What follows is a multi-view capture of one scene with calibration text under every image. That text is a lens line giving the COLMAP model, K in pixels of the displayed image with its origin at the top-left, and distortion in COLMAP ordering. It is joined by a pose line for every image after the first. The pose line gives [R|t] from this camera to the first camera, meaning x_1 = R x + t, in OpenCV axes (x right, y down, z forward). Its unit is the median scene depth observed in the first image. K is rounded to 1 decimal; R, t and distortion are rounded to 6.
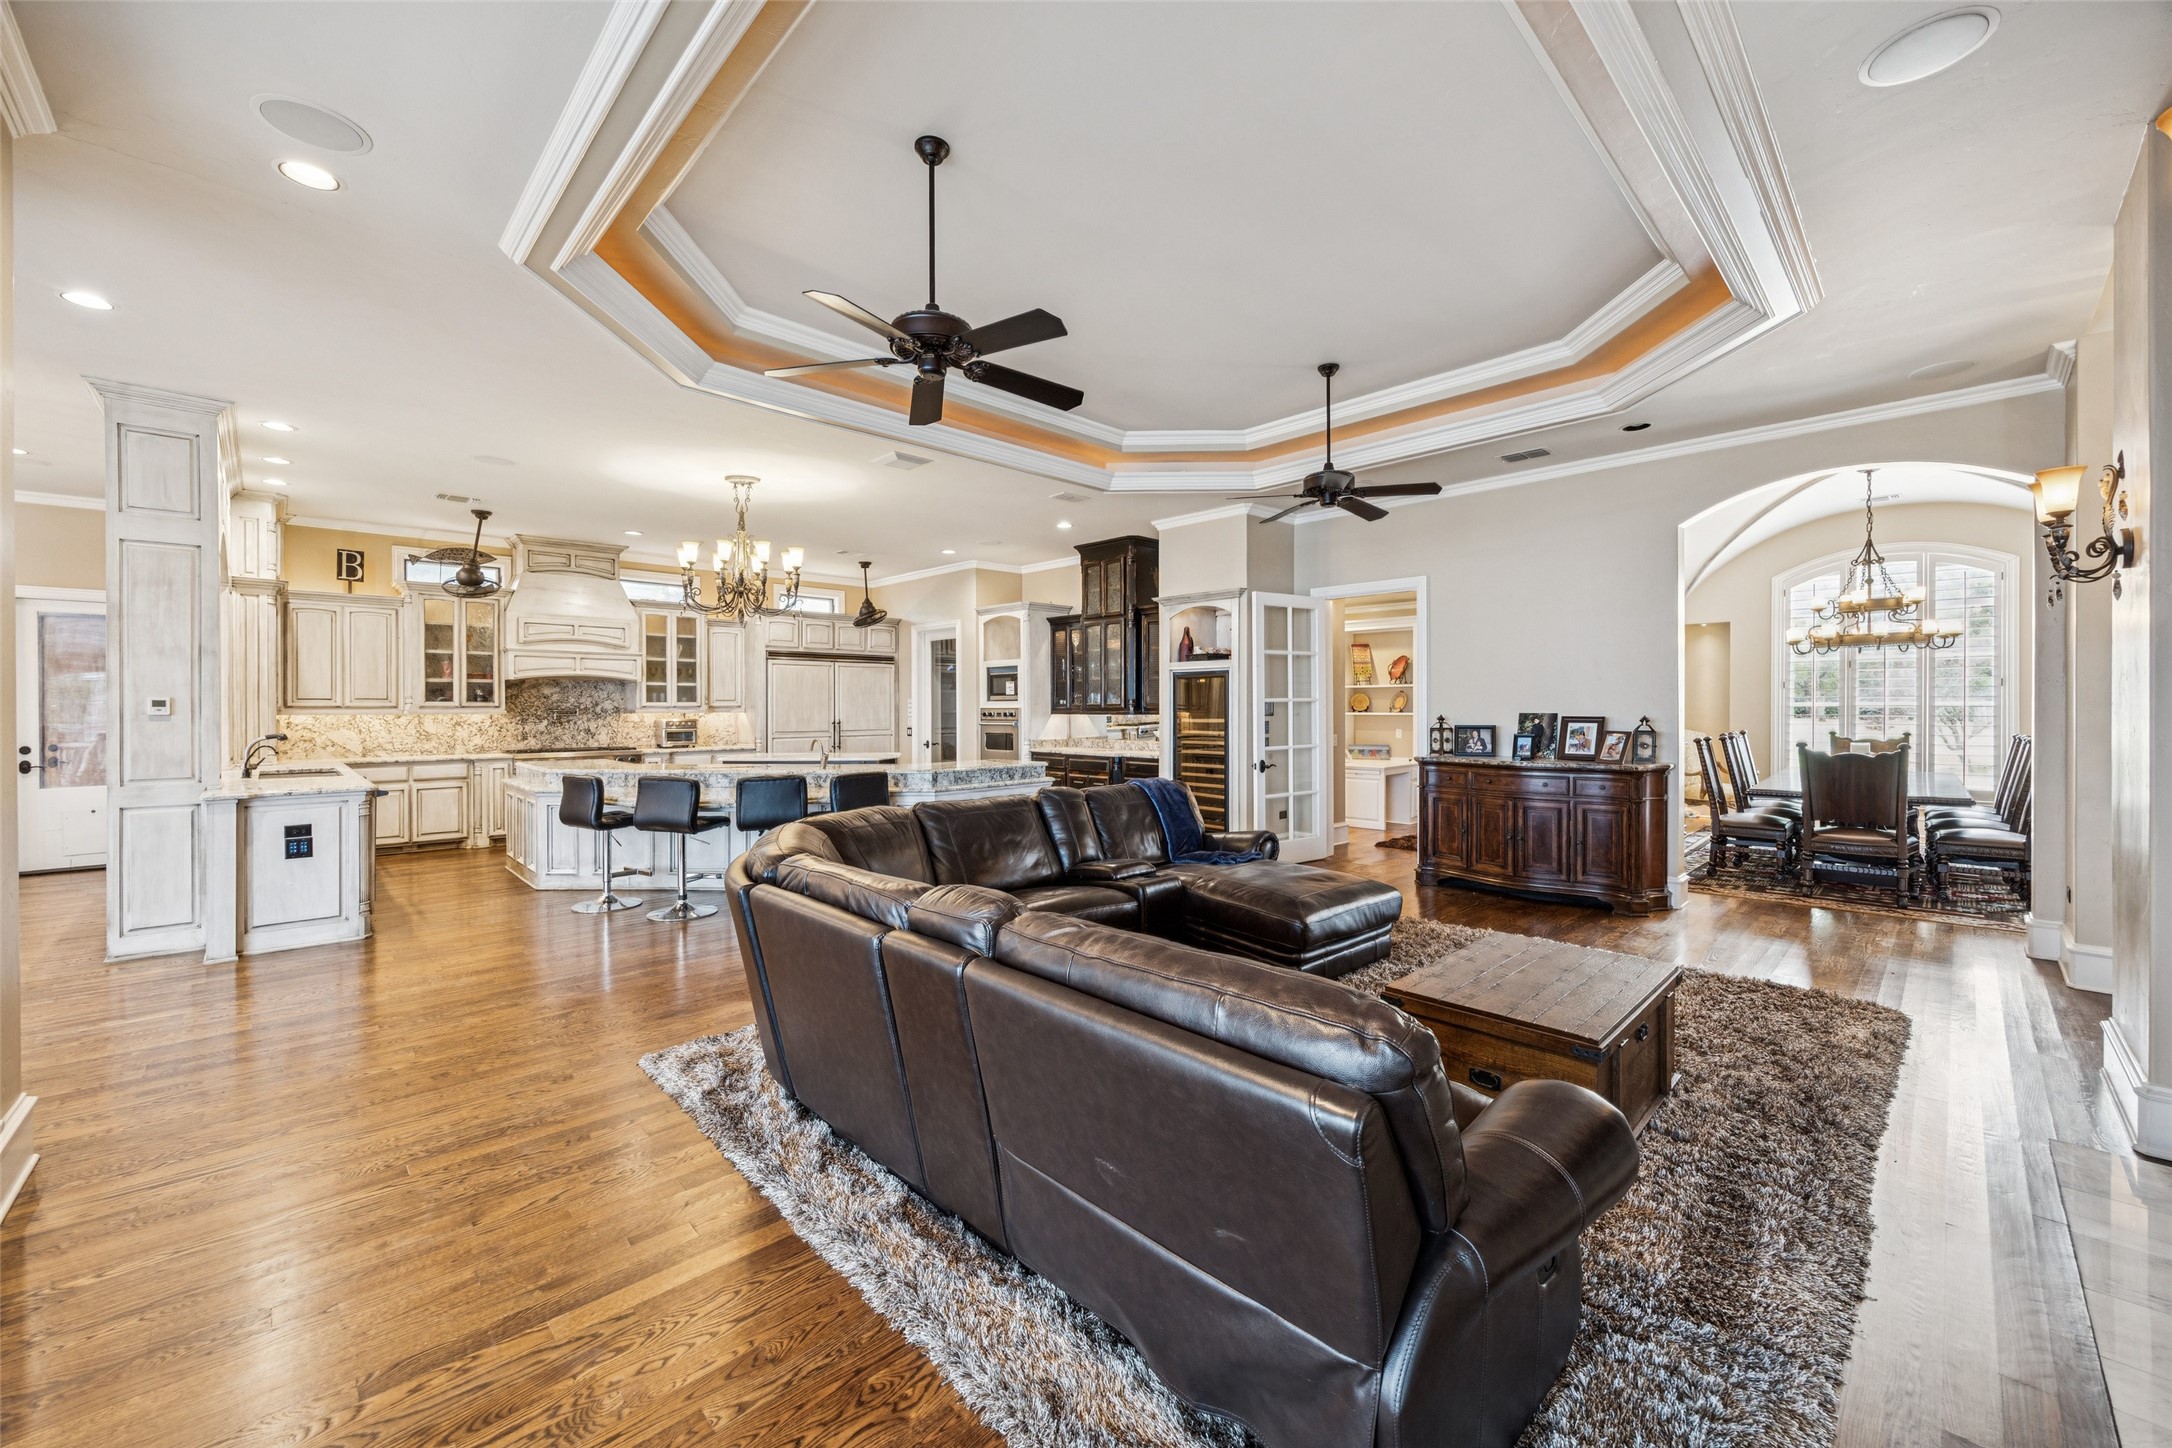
lens RADIAL K [[843.7, 0, 1082.0], [0, 843.7, 711.5], [0, 0, 1]] dist [0.001684, 0.000174]
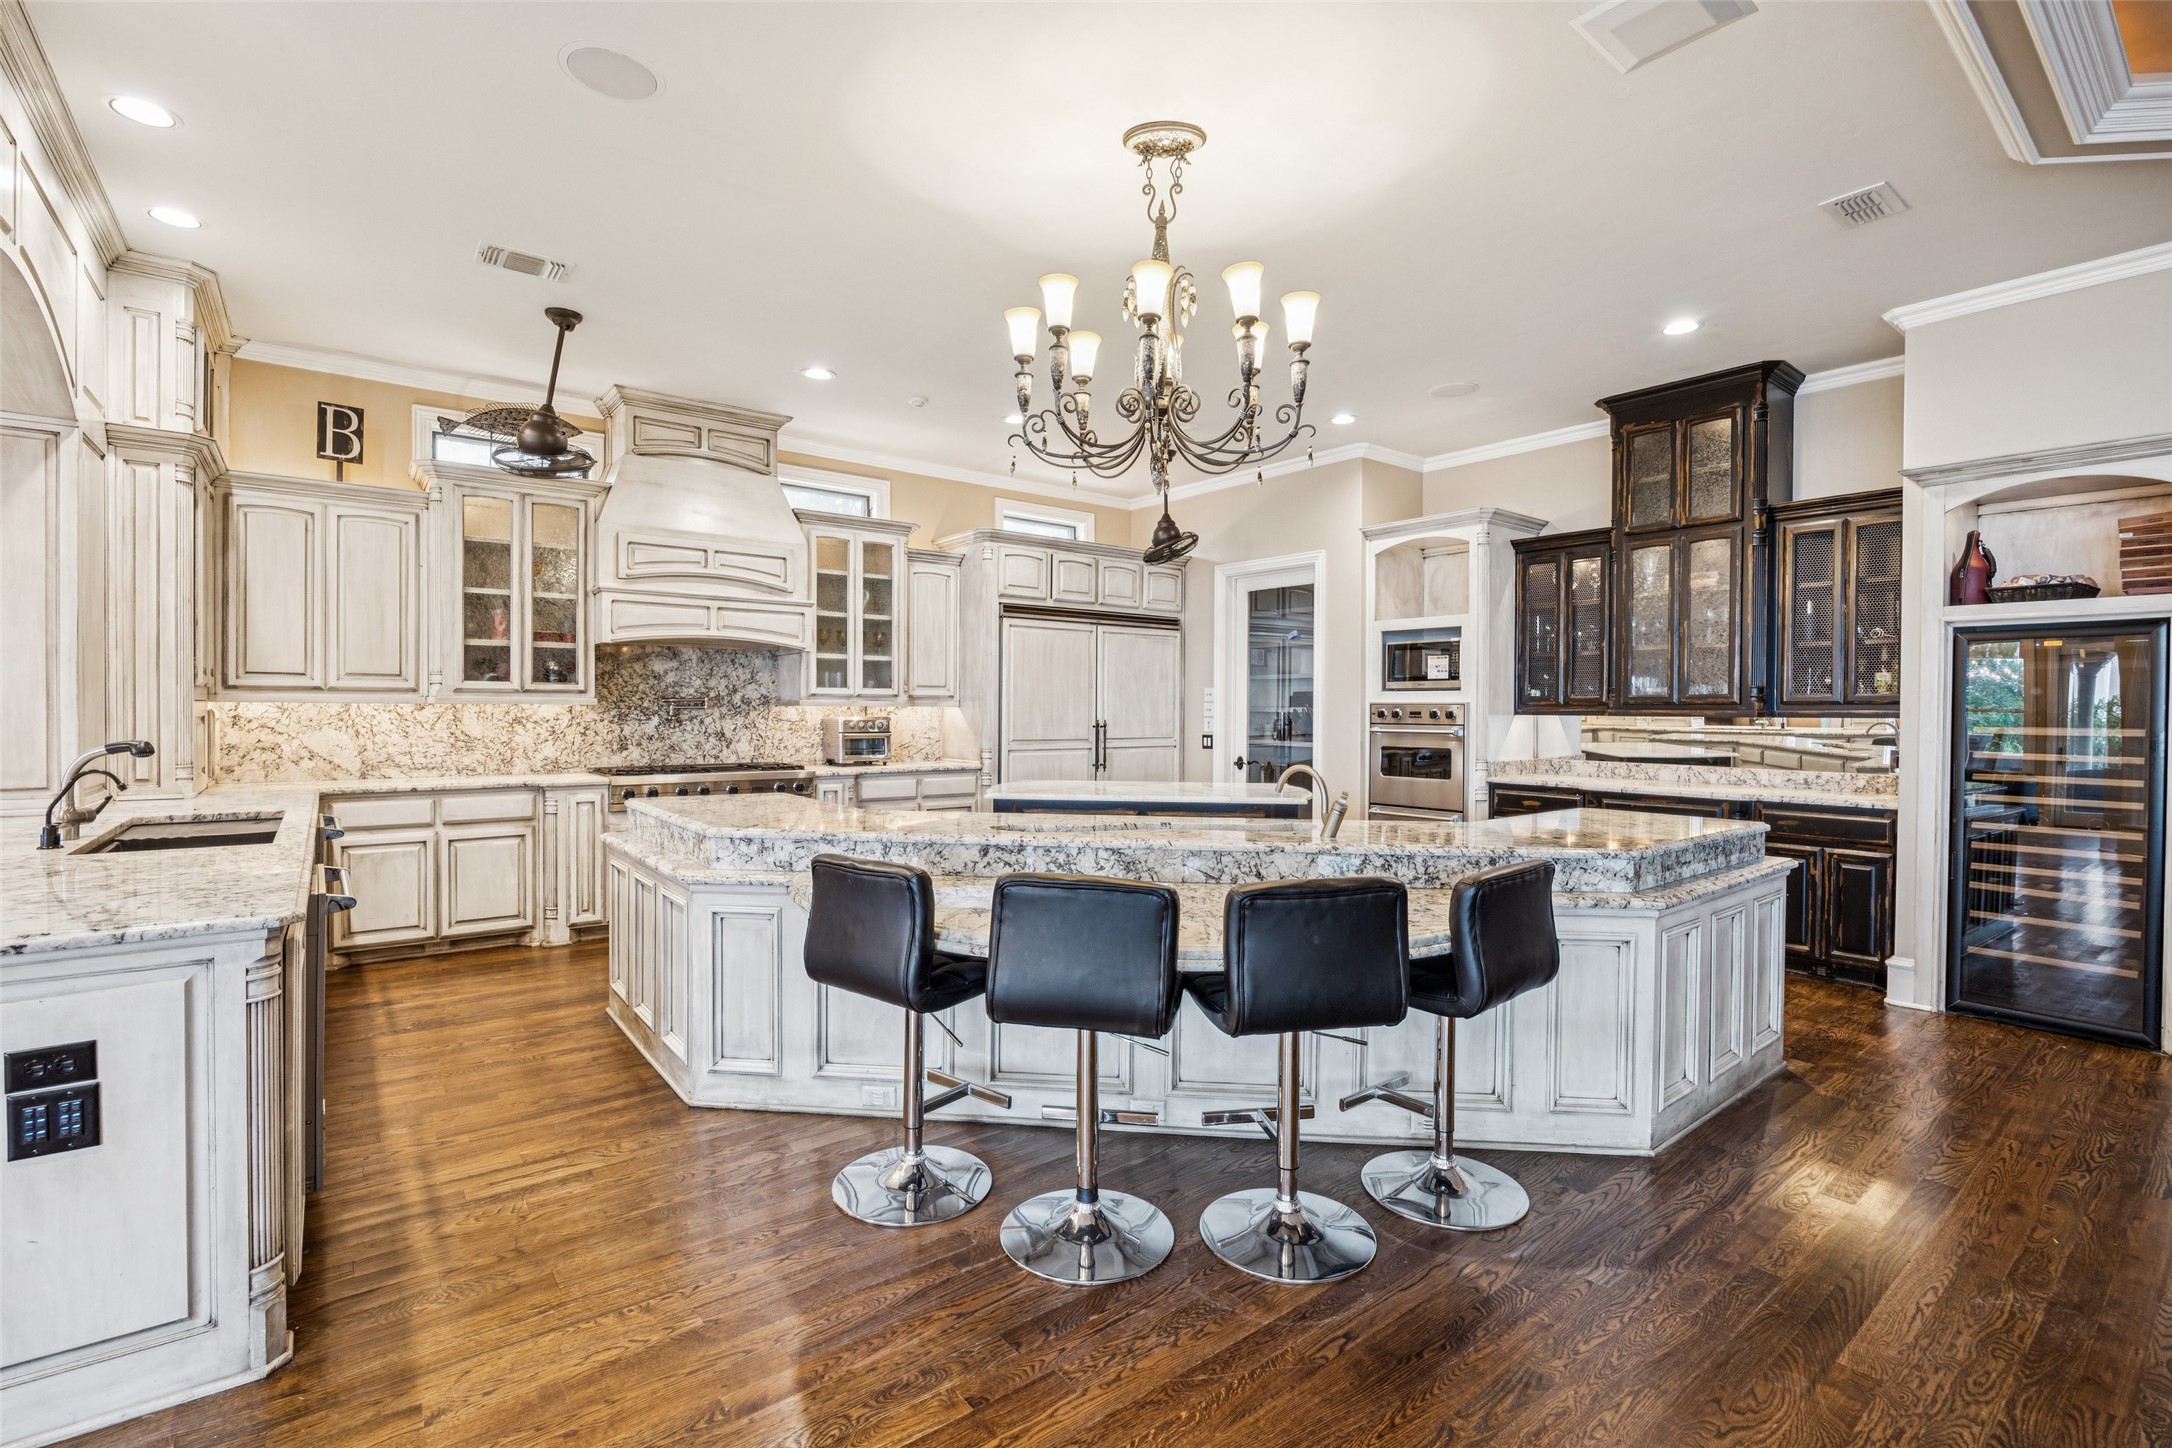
lens RADIAL K [[979.2, 0, 1085.8], [0, 979.2, 722.5], [0, 0, 1]] dist [-0.010713, -0.000277]
pose [[0.994612, 0.010417, -0.103145, -0.278514], [-0.009482, 0.999909, 0.009547, 0.005309], [0.103235, -0.008518, 0.994621, 0.370144]]
